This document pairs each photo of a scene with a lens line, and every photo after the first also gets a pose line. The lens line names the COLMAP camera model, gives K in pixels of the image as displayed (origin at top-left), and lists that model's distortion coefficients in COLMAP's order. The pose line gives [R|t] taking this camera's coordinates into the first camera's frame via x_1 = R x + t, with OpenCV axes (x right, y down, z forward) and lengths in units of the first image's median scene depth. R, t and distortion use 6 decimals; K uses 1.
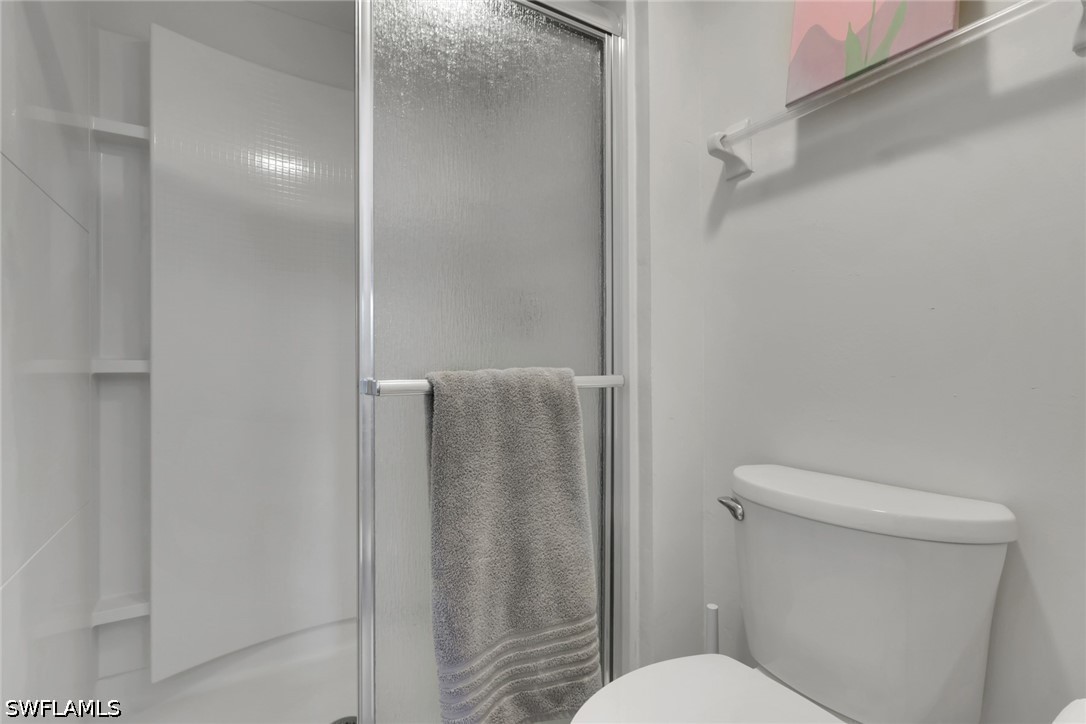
lens RADIAL K [[510.6, 0, 534.6], [0, 510.6, 362.5], [0, 0, 1]] dist [-0.001999, 0.000159]
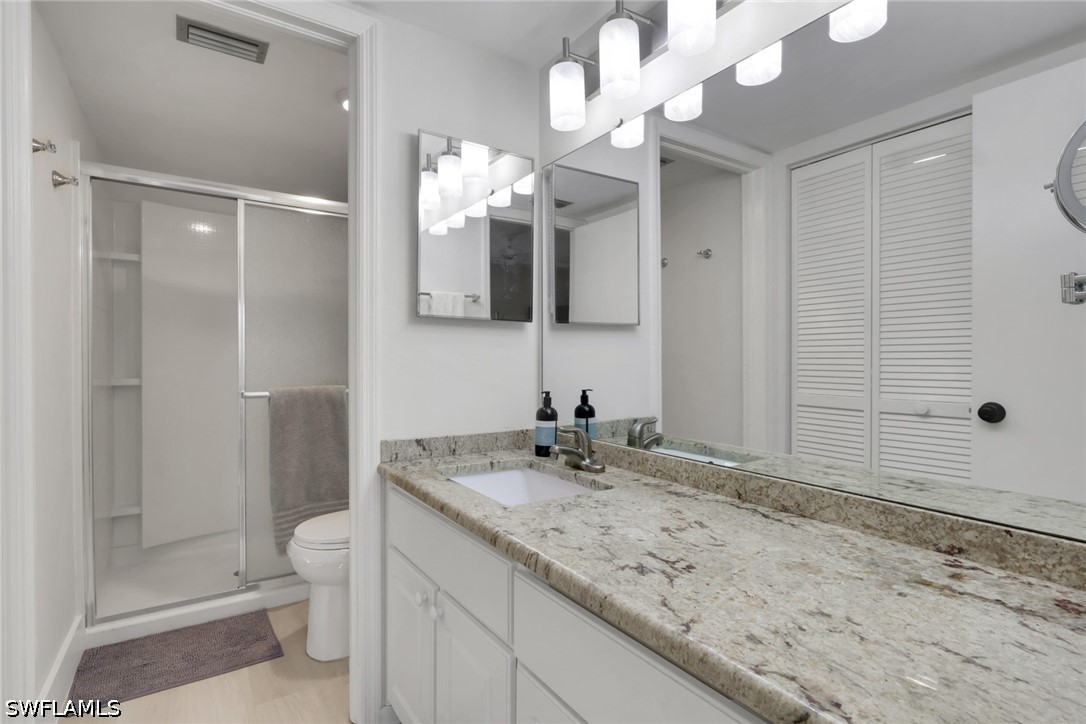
lens RADIAL K [[516.6, 0, 523.3], [0, 516.6, 364.1], [0, 0, 1]] dist [-0.002134, 0.000175]
pose [[0.999634, 0.002676, 0.026929, 0.617678], [-0.002912, 0.999958, 0.008737, -0.080862], [-0.026905, -0.008812, 0.999599, -0.961650]]
